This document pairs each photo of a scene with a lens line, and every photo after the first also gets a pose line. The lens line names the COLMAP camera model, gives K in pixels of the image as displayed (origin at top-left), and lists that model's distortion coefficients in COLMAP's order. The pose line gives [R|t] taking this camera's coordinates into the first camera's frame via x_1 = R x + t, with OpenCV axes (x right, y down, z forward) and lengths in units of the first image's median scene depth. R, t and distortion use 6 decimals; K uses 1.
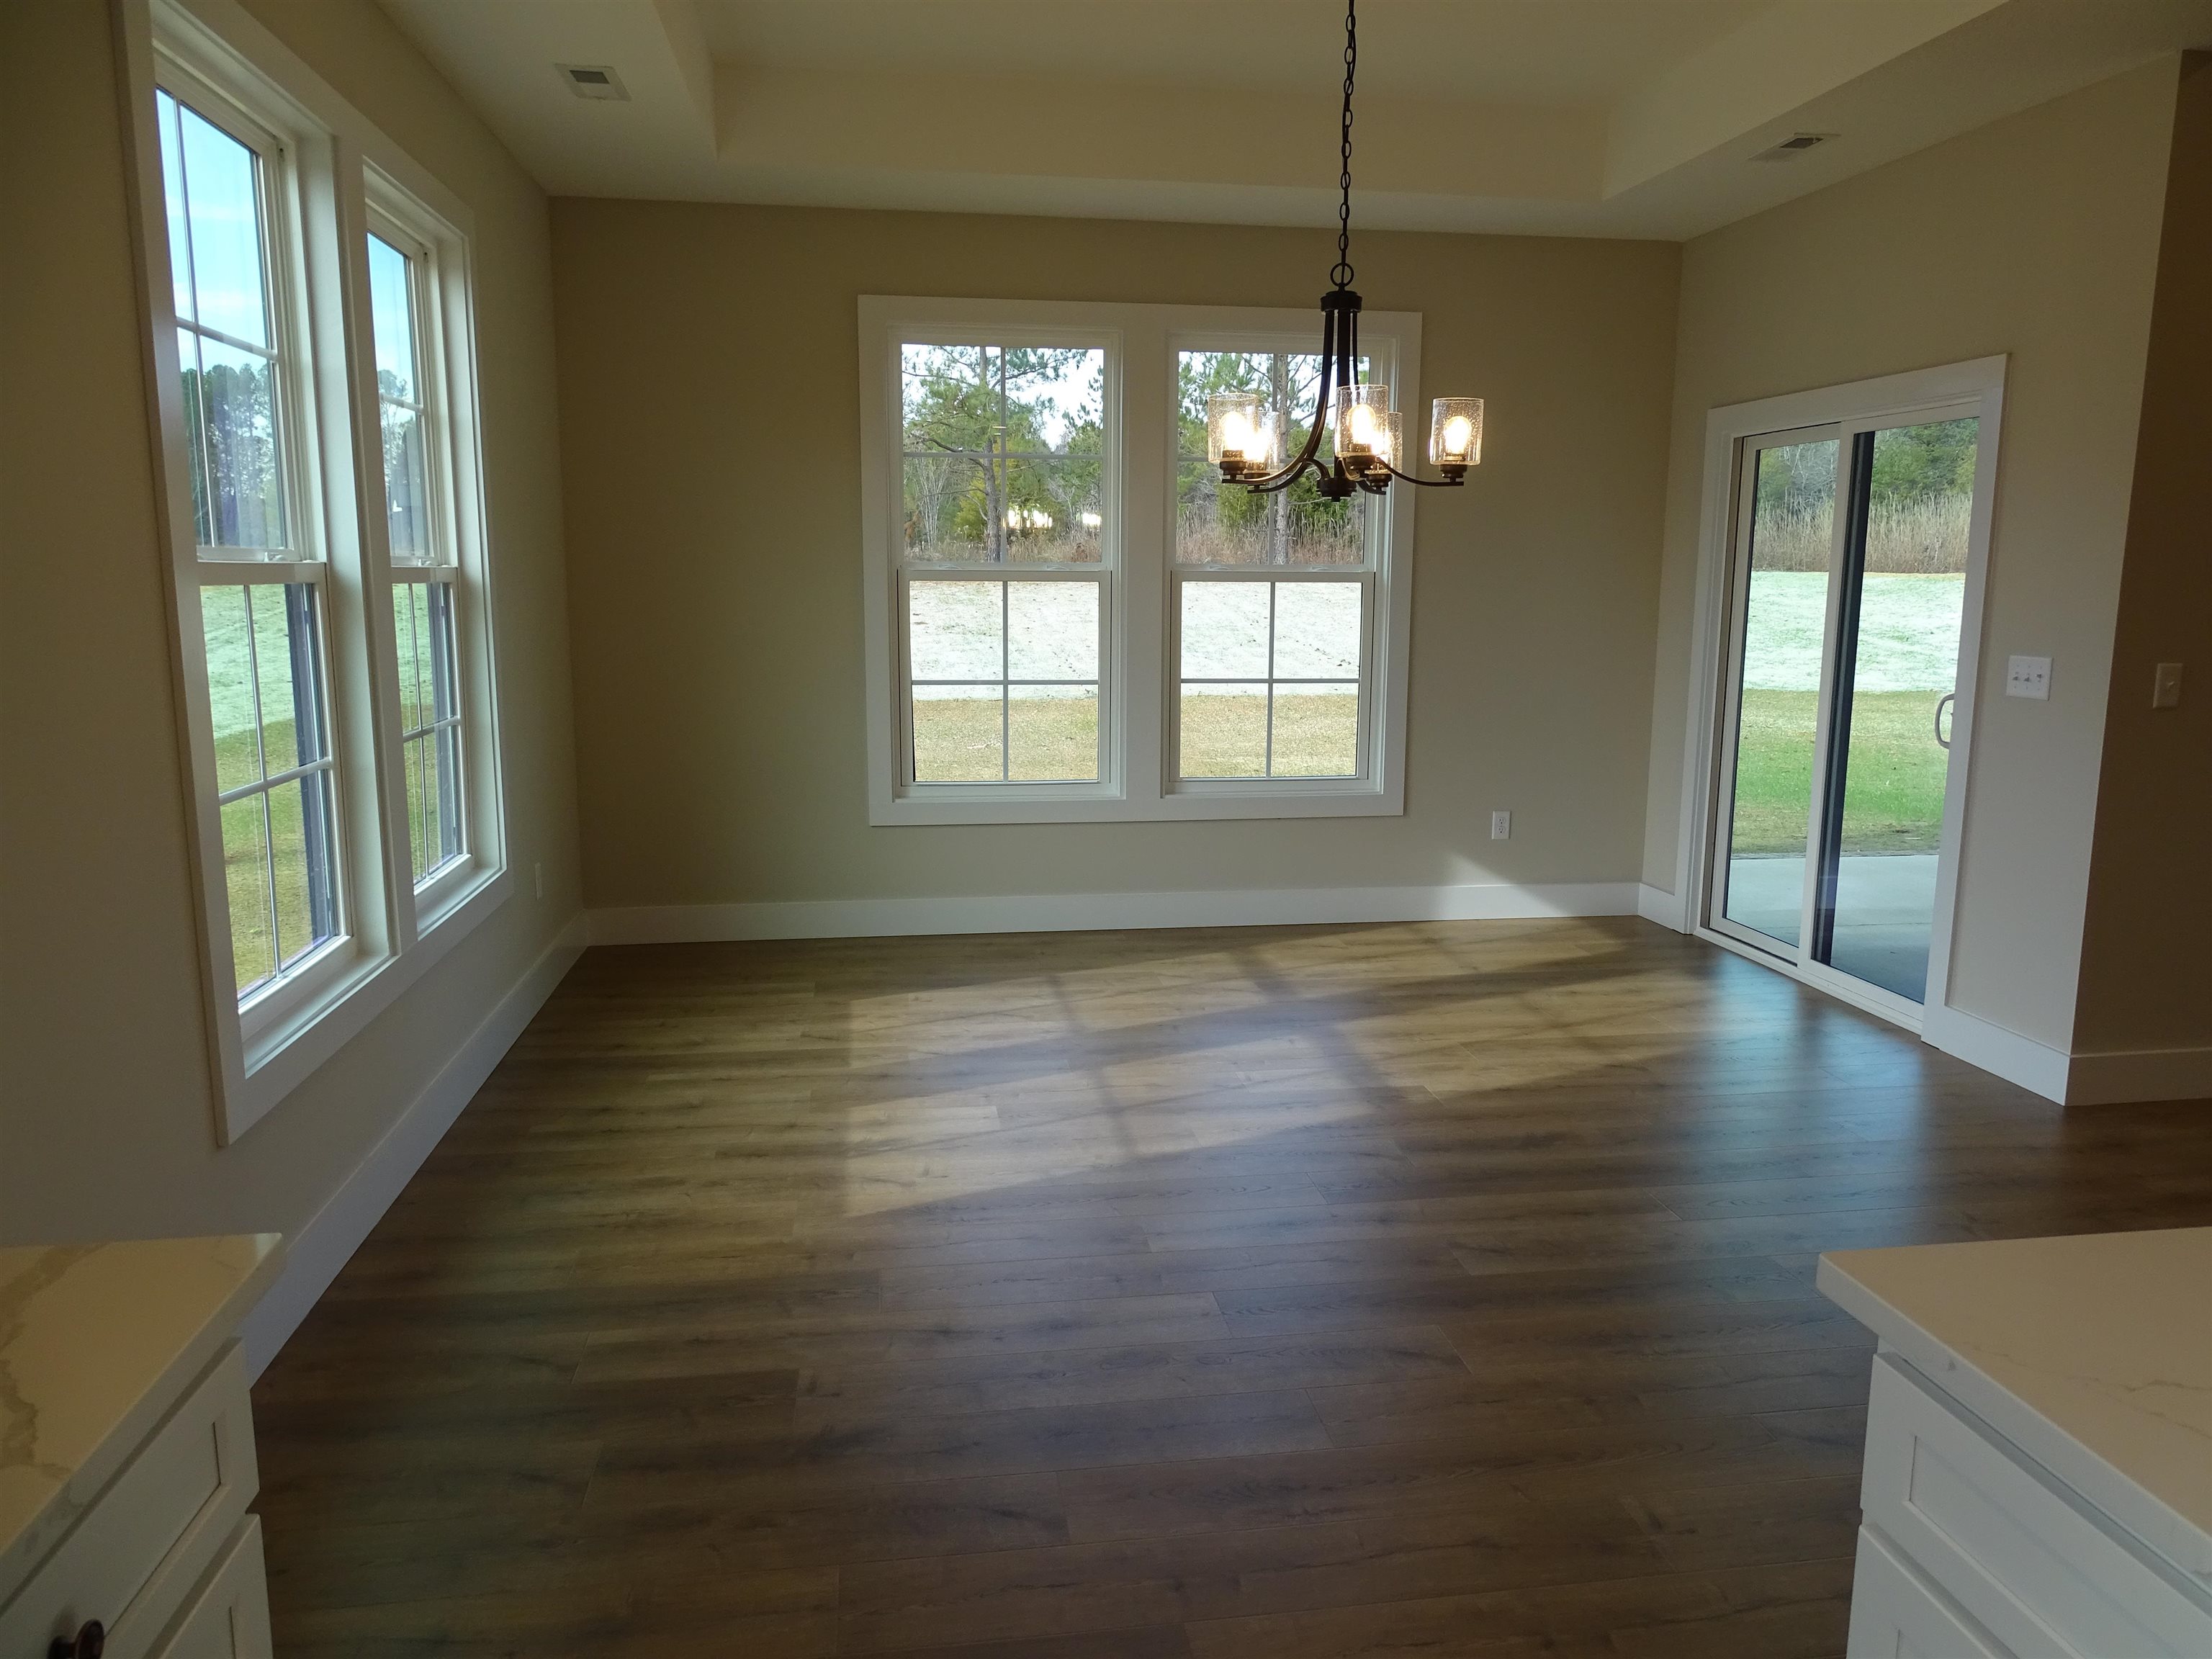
lens RADIAL K [[1568.2, 0, 1113.2], [0, 1568.2, 824.3], [0, 0, 1]] dist [-0.008172, 0.004533]
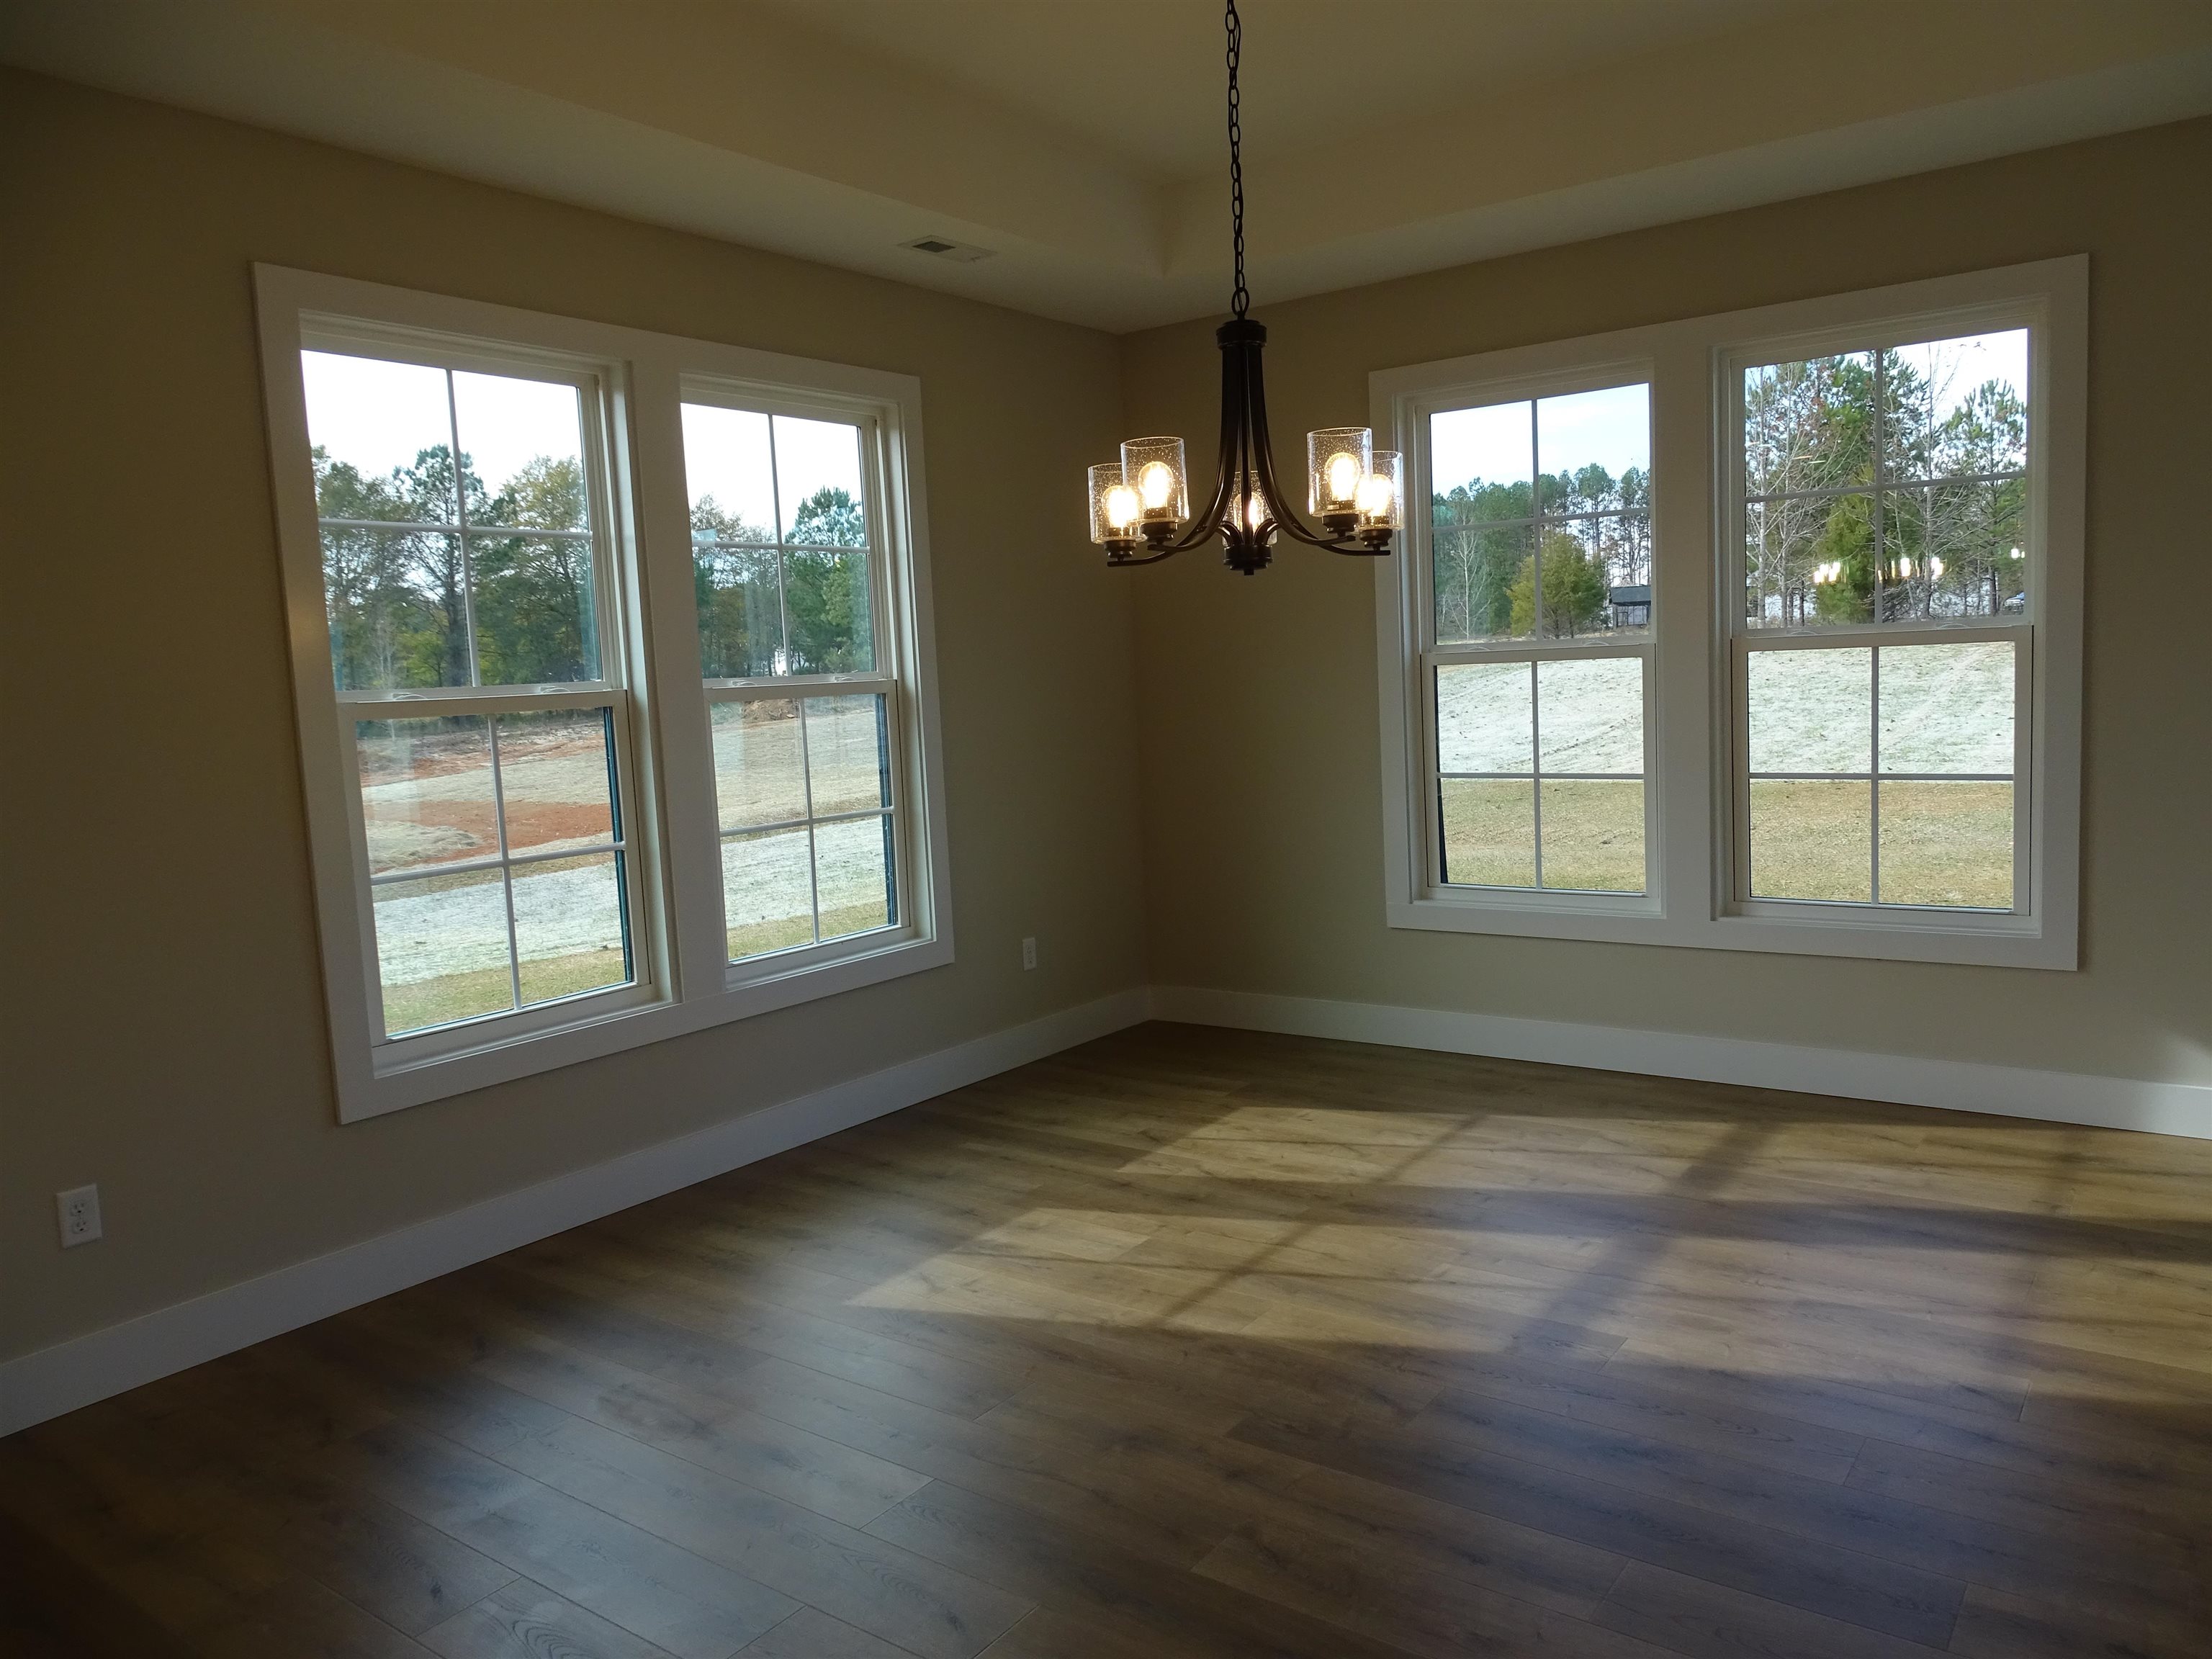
lens RADIAL K [[1555.5, 0, 1102.7], [0, 1555.5, 833.1], [0, 0, 1]] dist [-0.004289, -0.001348]
pose [[0.705216, 0.032959, -0.708226, 0.461556], [-0.061900, 0.997967, -0.015194, -0.037128], [0.706285, 0.054554, 0.705822, 0.262896]]
